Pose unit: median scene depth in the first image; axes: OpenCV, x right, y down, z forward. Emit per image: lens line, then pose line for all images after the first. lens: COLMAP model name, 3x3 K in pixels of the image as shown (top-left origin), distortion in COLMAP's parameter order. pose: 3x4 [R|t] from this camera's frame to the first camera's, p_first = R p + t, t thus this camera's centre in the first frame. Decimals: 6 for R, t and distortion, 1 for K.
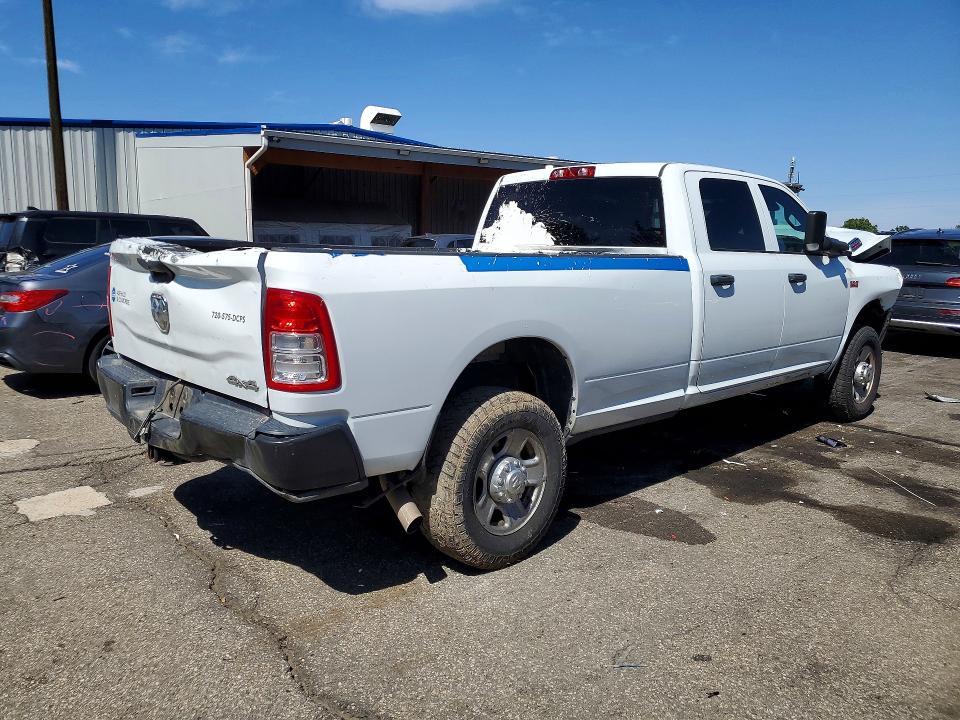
lens RADIAL K [[721.3, 0, 480.0], [0, 721.3, 360.0], [0, 0, 1]] dist [0.029678, 0.004651]
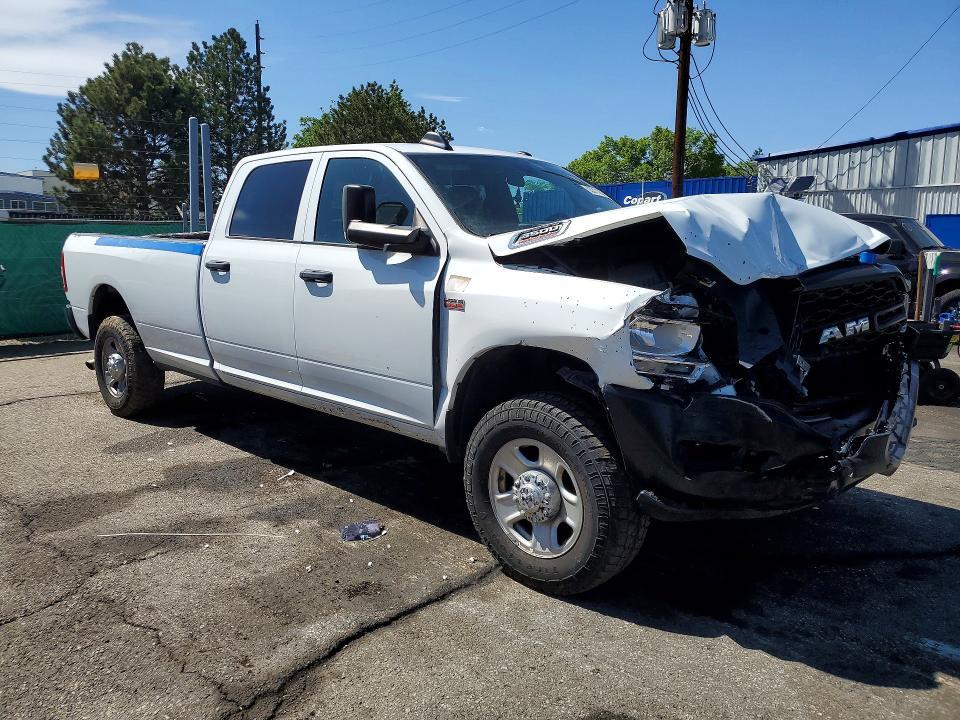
lens RADIAL K [[745.1, 0, 491.6], [0, 745.1, 363.1], [0, 0, 1]] dist [0.010026, 0.003953]
pose [[0.074096, 0.143713, -0.986842, 1.383061], [-0.183002, 0.974717, 0.128207, -0.175792], [0.980316, 0.171094, 0.098522, 1.241126]]
